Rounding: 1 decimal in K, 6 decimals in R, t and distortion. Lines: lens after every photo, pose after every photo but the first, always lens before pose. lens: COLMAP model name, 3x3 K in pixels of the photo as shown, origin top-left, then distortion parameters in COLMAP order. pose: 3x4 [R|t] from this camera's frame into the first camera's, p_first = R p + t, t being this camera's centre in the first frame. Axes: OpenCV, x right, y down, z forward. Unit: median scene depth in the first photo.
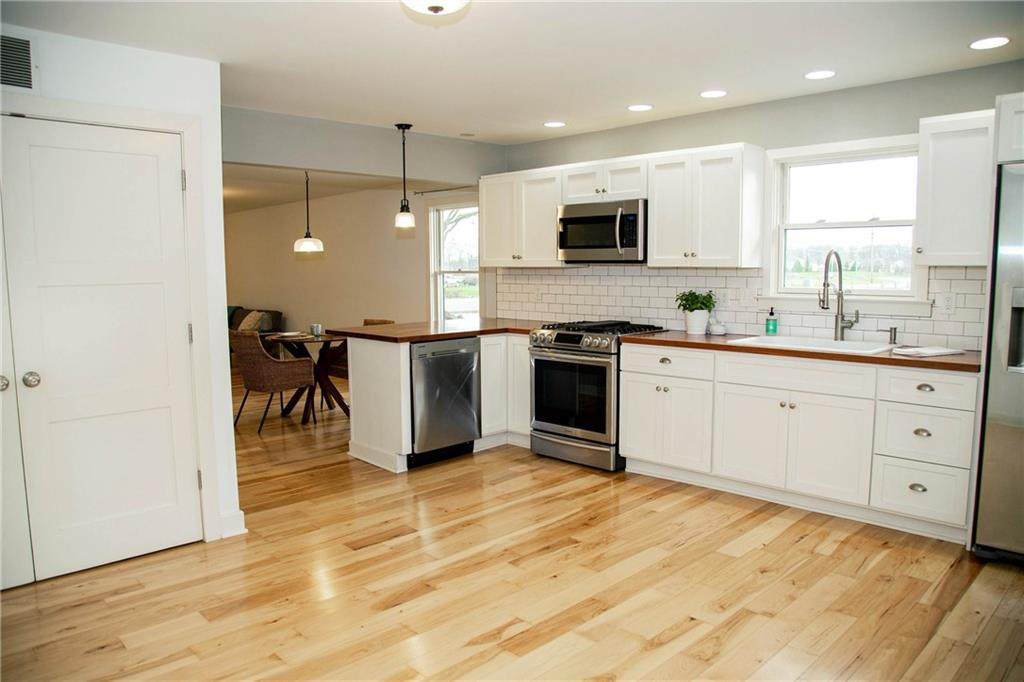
lens RADIAL K [[693.0, 0, 513.8], [0, 693.0, 346.1], [0, 0, 1]] dist [-0.126839, 0.065891]
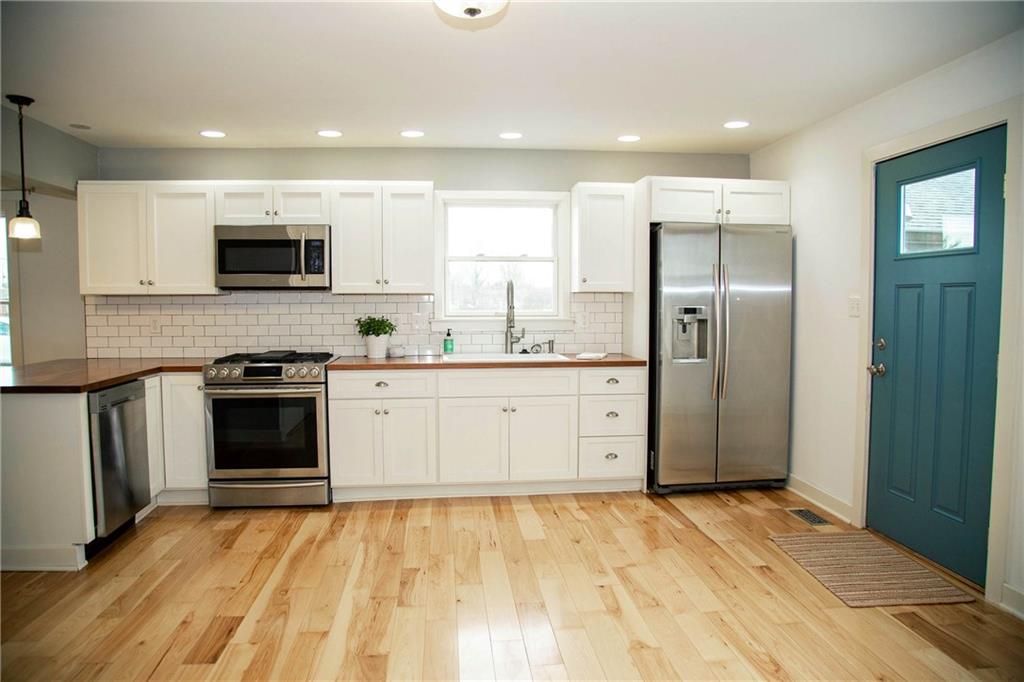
lens RADIAL K [[677.7, 0, 509.1], [0, 677.7, 343.9], [0, 0, 1]] dist [-0.119360, 0.057865]
pose [[0.639799, -0.045693, 0.767183, -0.420744], [0.083000, 0.996501, -0.009867, -0.012635], [-0.764048, 0.069989, 0.641352, 0.202250]]
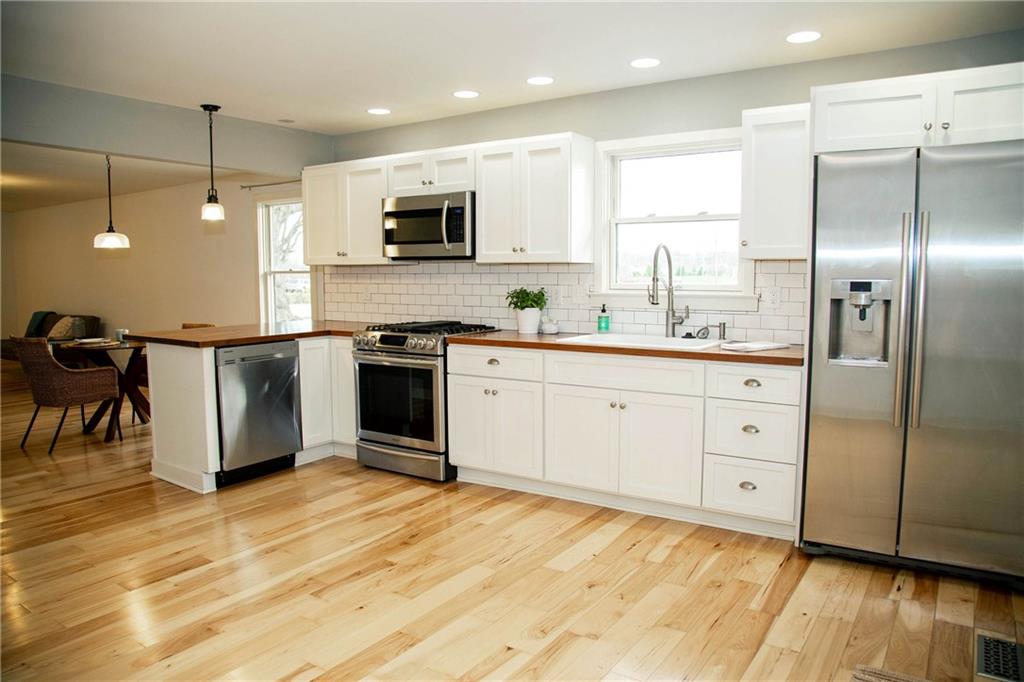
lens RADIAL K [[691.7, 0, 512.0], [0, 691.7, 341.0], [0, 0, 1]] dist [-0.126172, 0.065534]
pose [[0.979978, -0.015922, 0.198470, 0.056698], [0.018604, 0.999759, -0.011653, 0.004327], [-0.198236, 0.015112, 0.980038, 0.067967]]
